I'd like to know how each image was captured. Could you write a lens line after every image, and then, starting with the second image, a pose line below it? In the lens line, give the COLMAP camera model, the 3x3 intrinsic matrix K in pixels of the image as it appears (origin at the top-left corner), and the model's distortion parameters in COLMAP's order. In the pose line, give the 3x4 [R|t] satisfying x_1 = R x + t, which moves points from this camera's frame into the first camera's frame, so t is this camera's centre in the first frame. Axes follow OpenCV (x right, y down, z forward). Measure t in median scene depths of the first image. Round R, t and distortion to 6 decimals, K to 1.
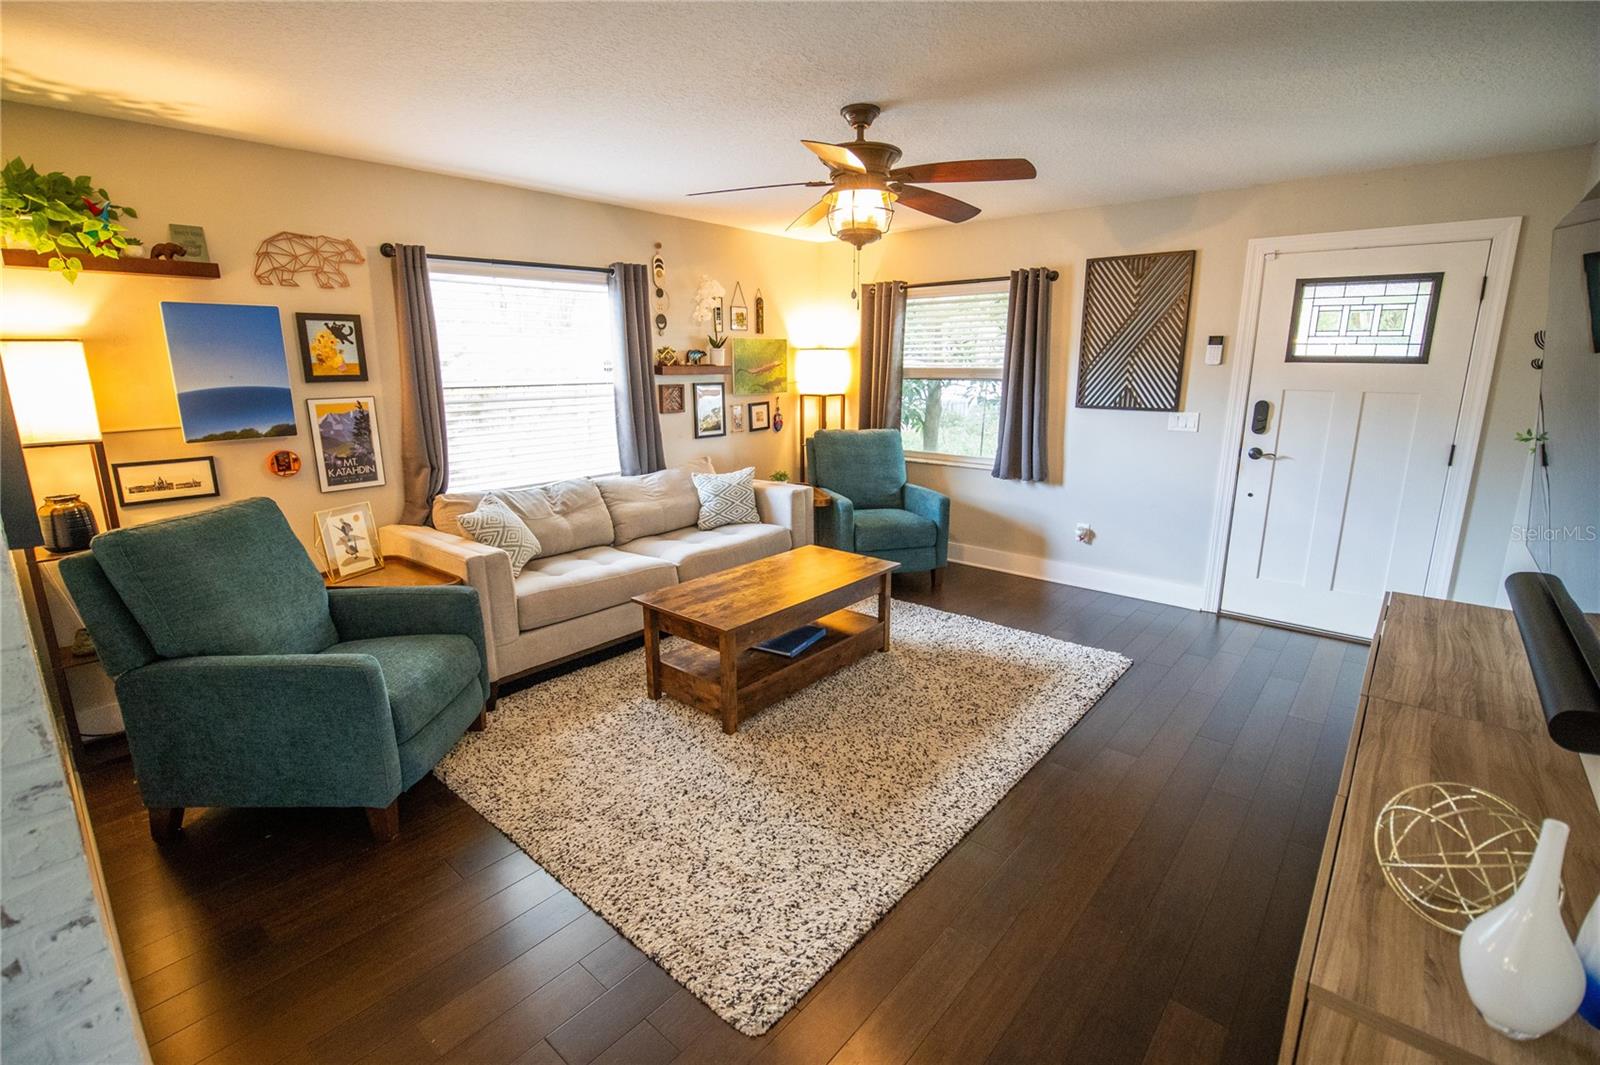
lens RADIAL K [[713.6, 0, 802.1], [0, 713.6, 521.6], [0, 0, 1]] dist [-0.017168, -0.001720]
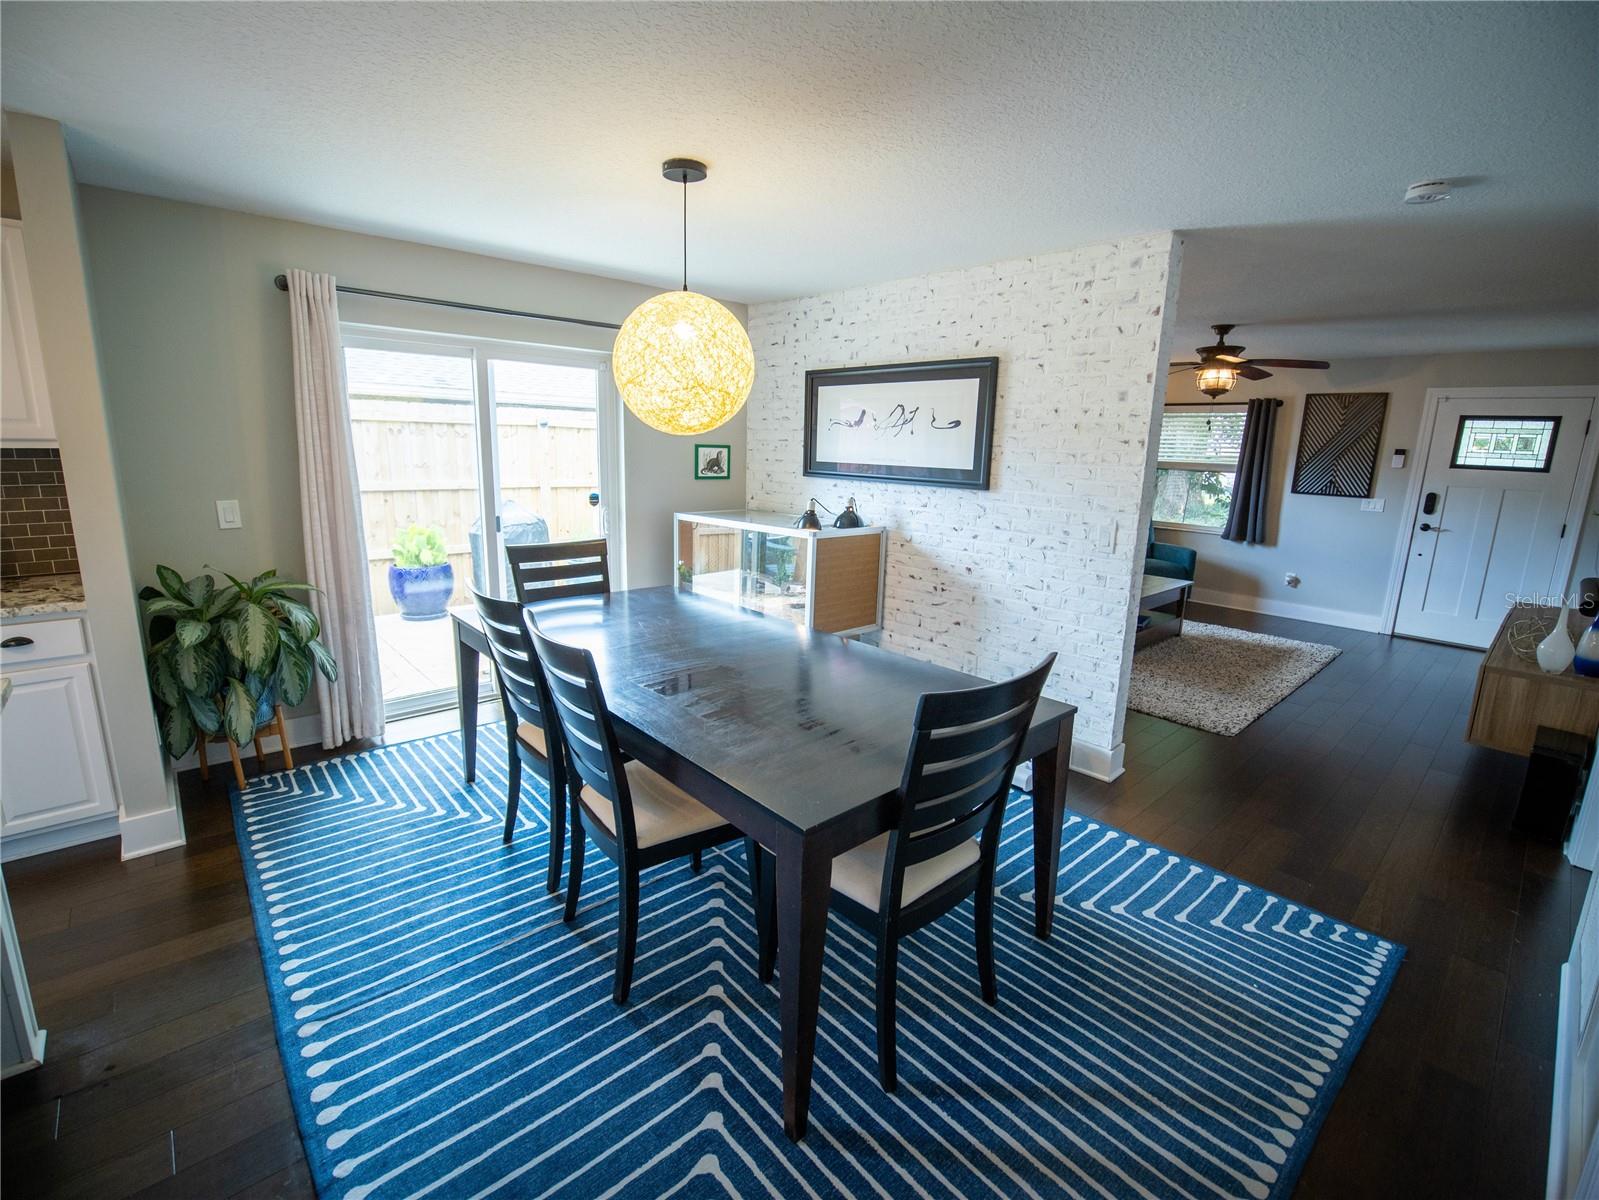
lens RADIAL K [[721.5, 0, 806.8], [0, 721.5, 590.7], [0, 0, 1]] dist [-0.016262, 0.000295]
pose [[0.993907, 0.052906, -0.096698, -0.518170], [-0.054677, 0.998380, -0.015749, 0.135123], [0.095708, 0.020940, 0.995189, -0.638725]]
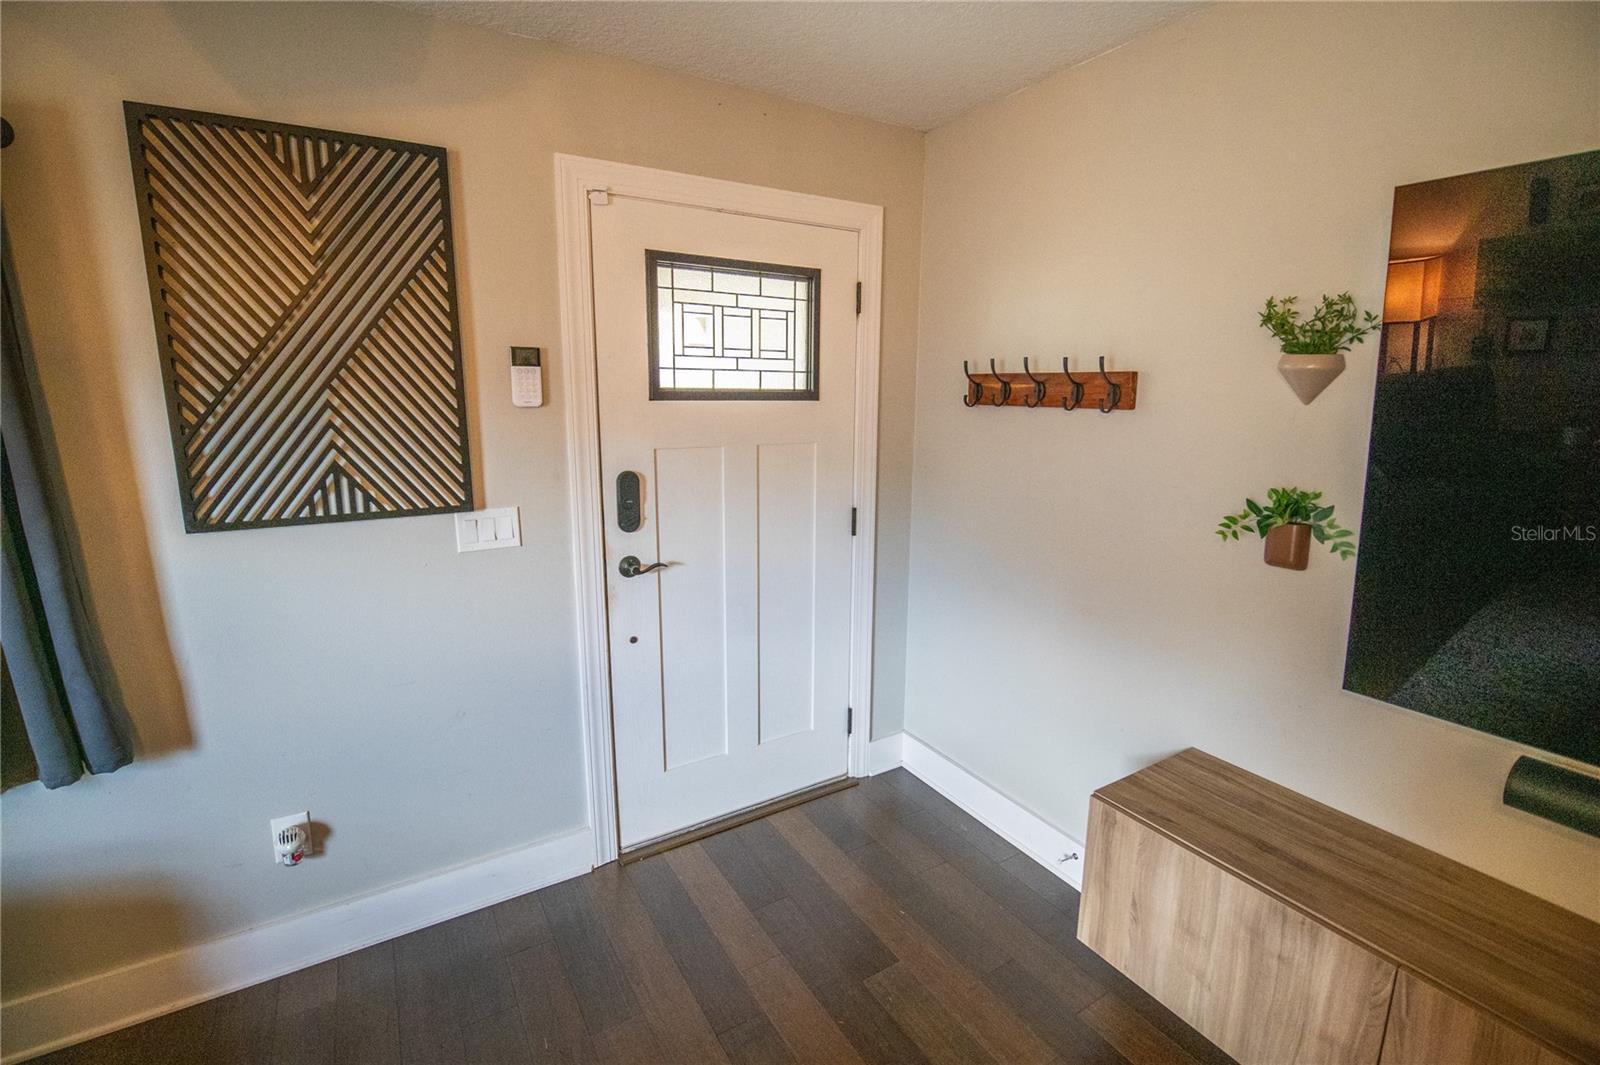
lens RADIAL K [[713.6, 0, 809.8], [0, 713.6, 522.2], [0, 0, 1]] dist [-0.017168, -0.001720]
pose [[0.293650, -0.174944, 0.939768, 0.170191], [0.204524, 0.971843, 0.117007, -0.164198], [-0.933777, 0.157846, 0.321162, 0.684953]]
